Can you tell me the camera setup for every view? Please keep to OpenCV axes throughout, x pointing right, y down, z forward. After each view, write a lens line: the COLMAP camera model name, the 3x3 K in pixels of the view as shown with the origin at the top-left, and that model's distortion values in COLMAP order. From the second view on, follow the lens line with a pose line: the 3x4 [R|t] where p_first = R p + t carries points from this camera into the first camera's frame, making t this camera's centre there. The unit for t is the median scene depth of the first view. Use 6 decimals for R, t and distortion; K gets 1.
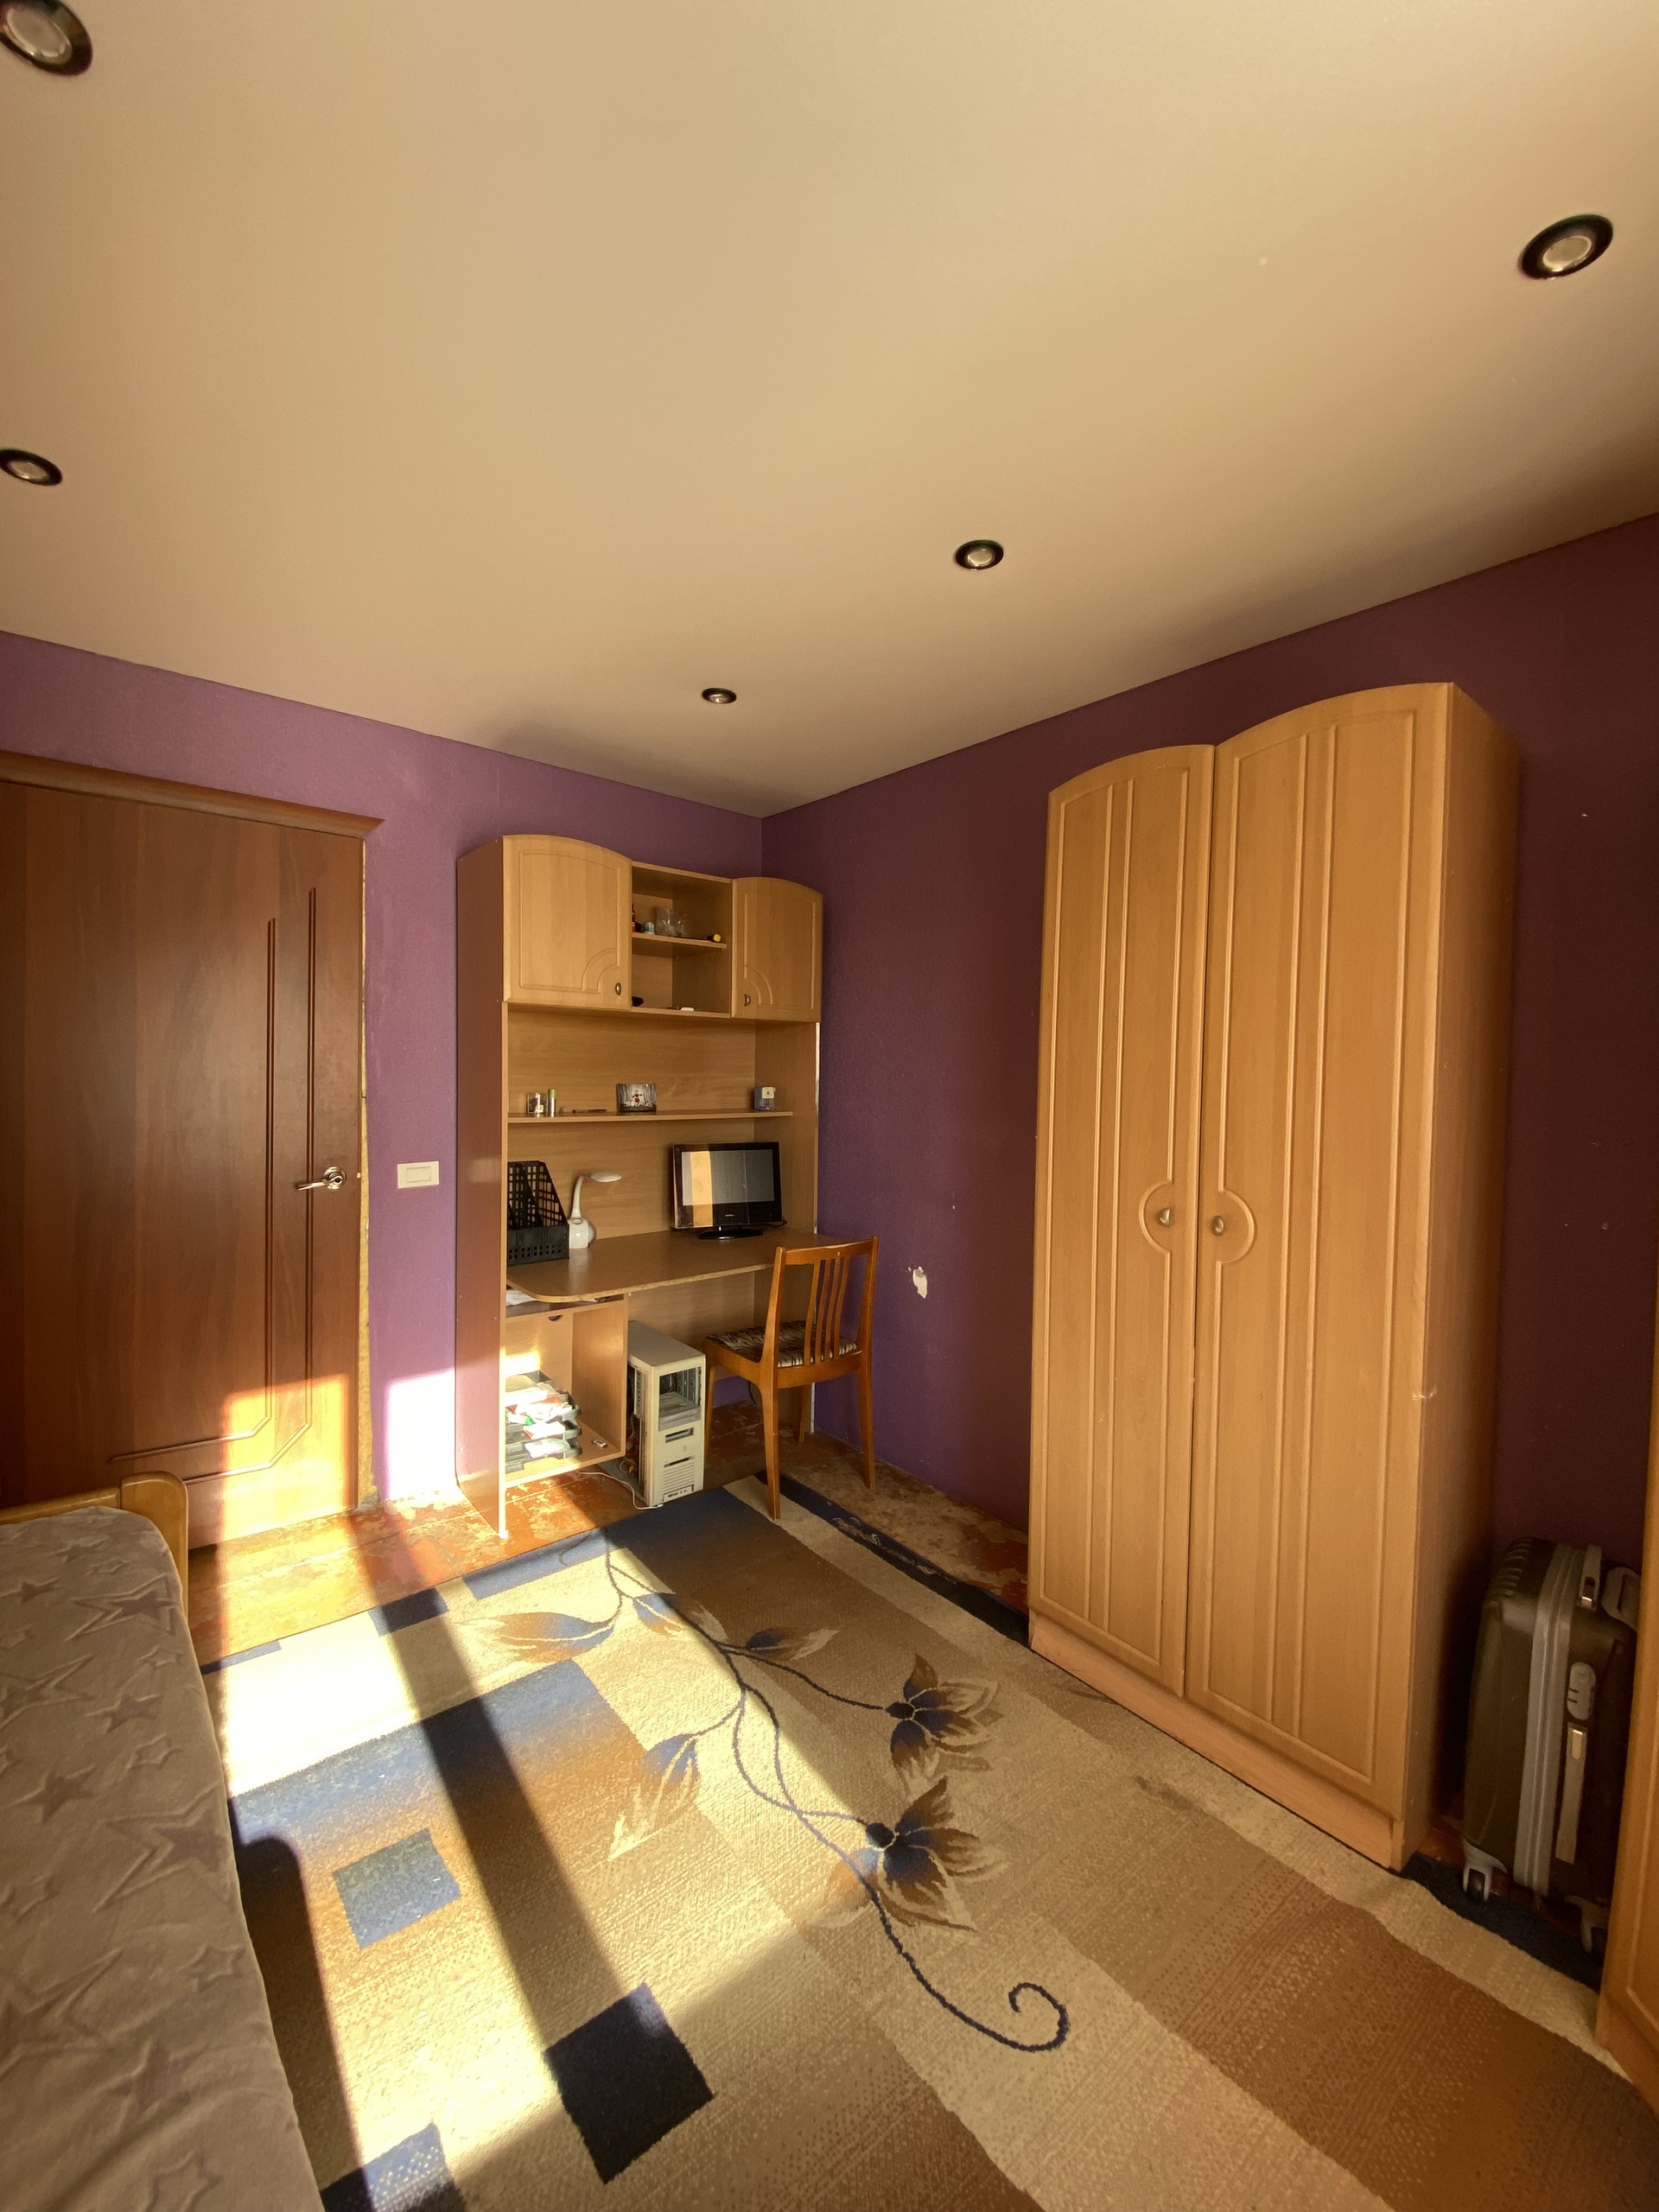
lens RADIAL K [[897.4, 0, 829.8], [0, 897.4, 1110.5], [0, 0, 1]] dist [-0.003770, -0.001784]
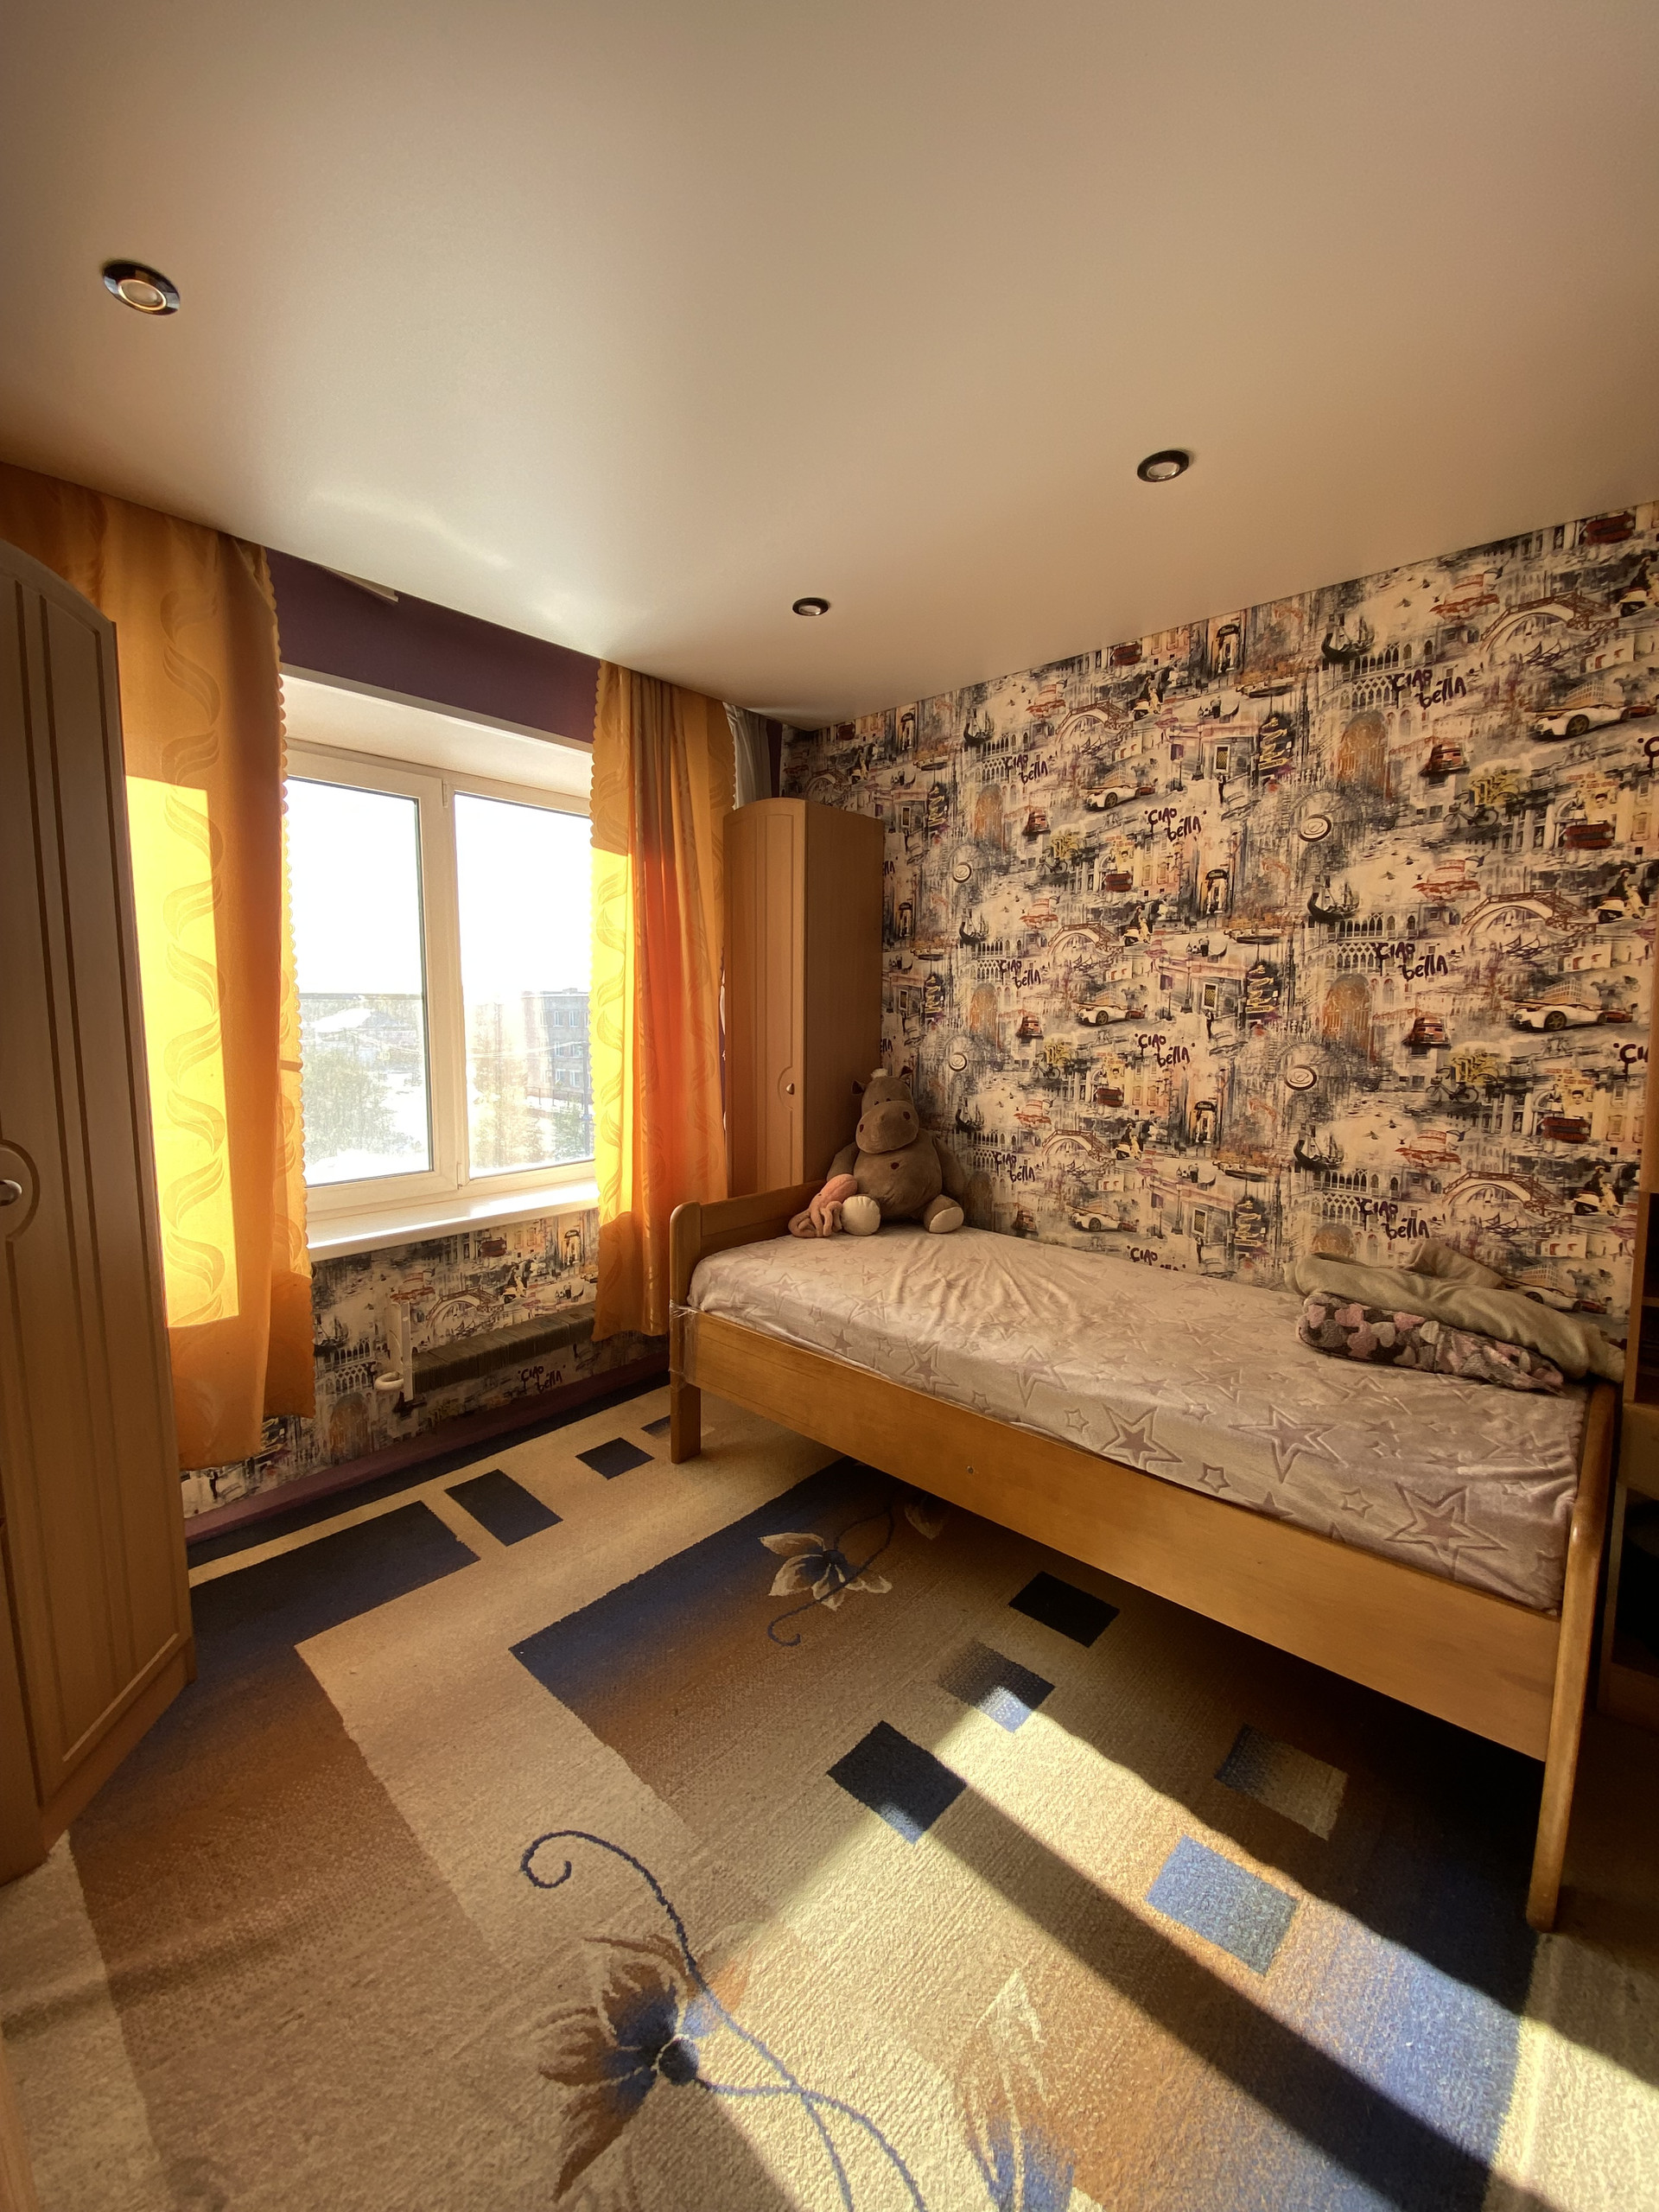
lens RADIAL K [[897.4, 0, 828.4], [0, 897.4, 1105.7], [0, 0, 1]] dist [-0.003770, -0.001784]
pose [[-0.991339, -0.005894, -0.131196, 0.038285], [-0.025525, 0.988588, 0.148466, -0.060962], [0.128824, 0.150529, -0.980176, 1.746846]]
